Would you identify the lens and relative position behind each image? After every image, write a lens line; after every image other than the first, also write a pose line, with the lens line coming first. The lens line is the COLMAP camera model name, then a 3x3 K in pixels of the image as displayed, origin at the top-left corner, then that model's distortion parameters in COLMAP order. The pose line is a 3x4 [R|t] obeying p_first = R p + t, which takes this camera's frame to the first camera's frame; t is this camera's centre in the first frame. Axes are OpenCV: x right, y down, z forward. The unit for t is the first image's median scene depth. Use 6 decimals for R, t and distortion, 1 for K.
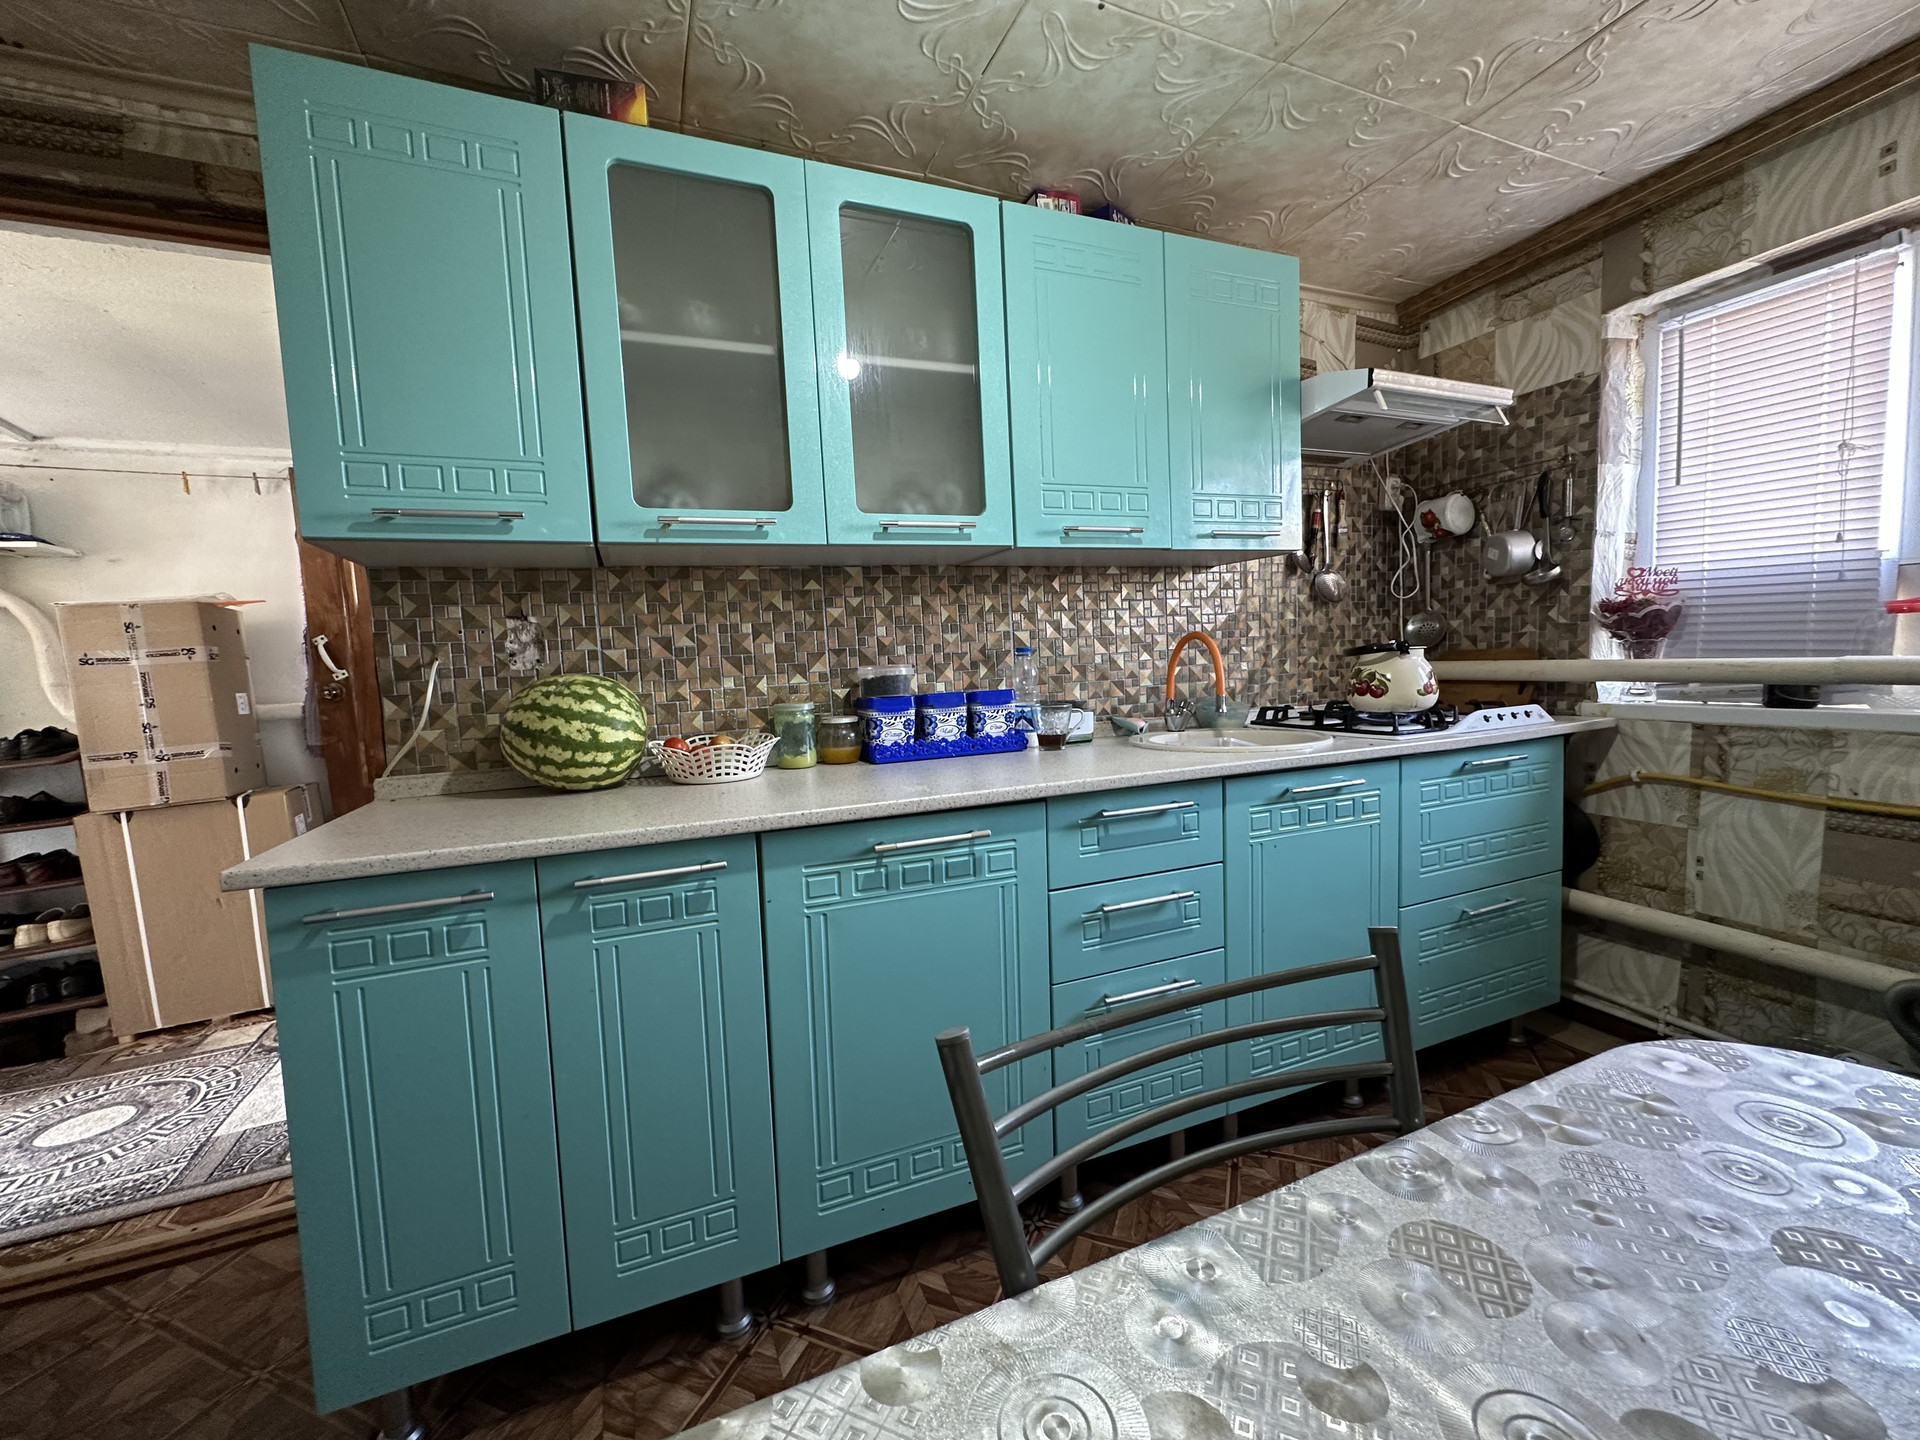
lens RADIAL K [[768.0, 0, 959.5], [0, 768.0, 717.8], [0, 0, 1]] dist [-0.002549, 0.000259]
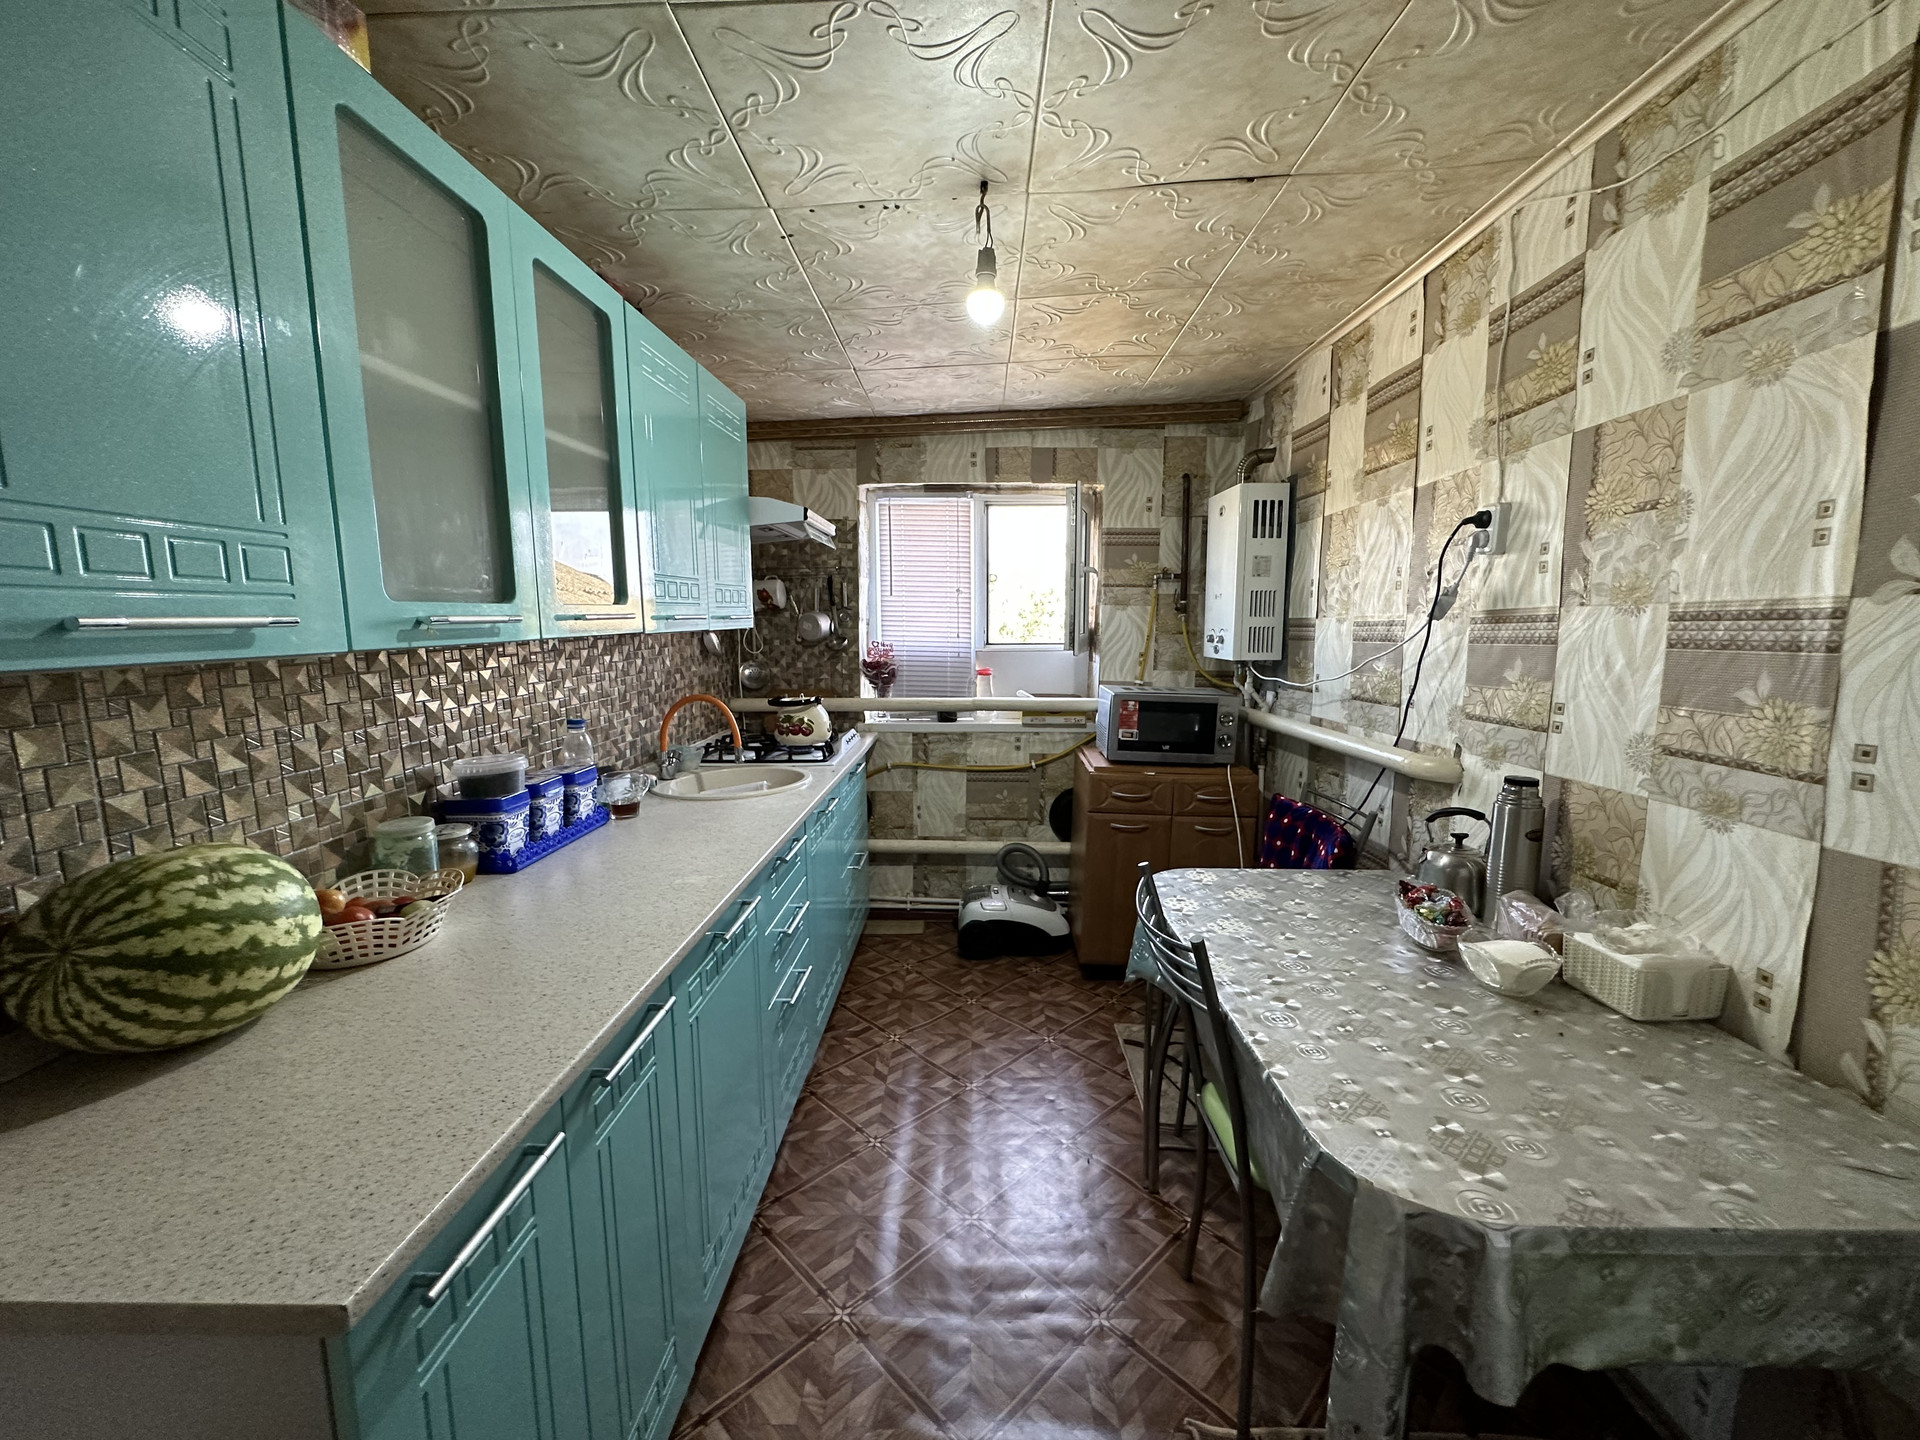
lens RADIAL K [[768.0, 0, 959.5], [0, 768.0, 717.8], [0, 0, 1]] dist [-0.002549, 0.000259]
pose [[0.413336, -0.078139, 0.907220, -0.666198], [0.060679, 0.996460, 0.058180, -0.133649], [-0.908555, 0.031001, 0.416614, 0.161447]]
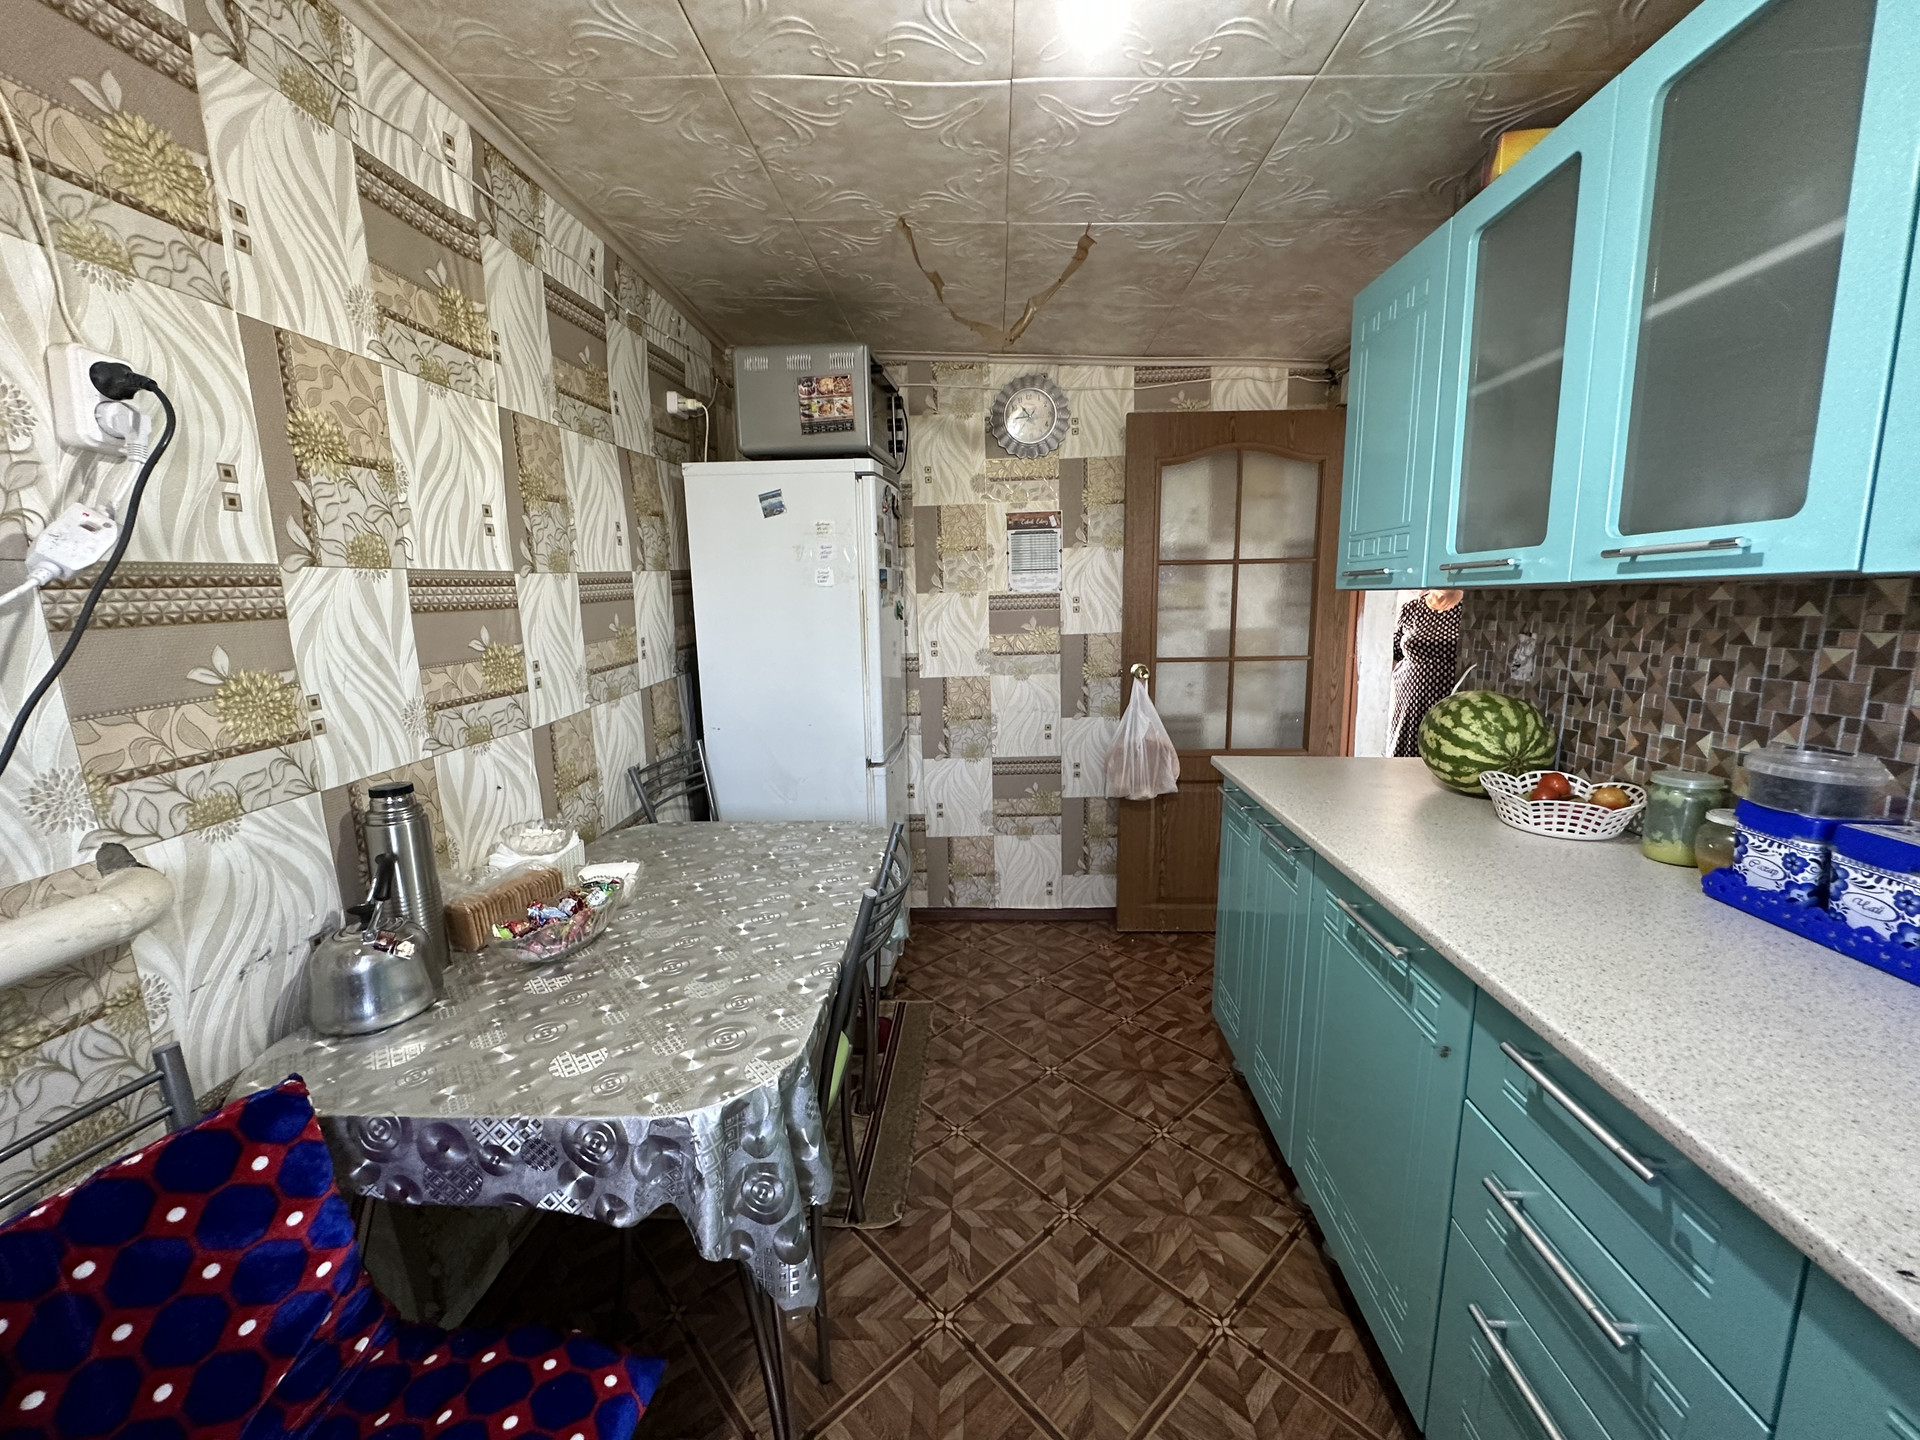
lens RADIAL K [[768.0, 0, 959.5], [0, 768.0, 717.8], [0, 0, 1]] dist [-0.002549, 0.000259]
pose [[-0.437642, 0.186932, -0.879503, 0.706445], [-0.038897, 0.973299, 0.226223, -0.206966], [0.898308, 0.133215, -0.418685, 0.663263]]
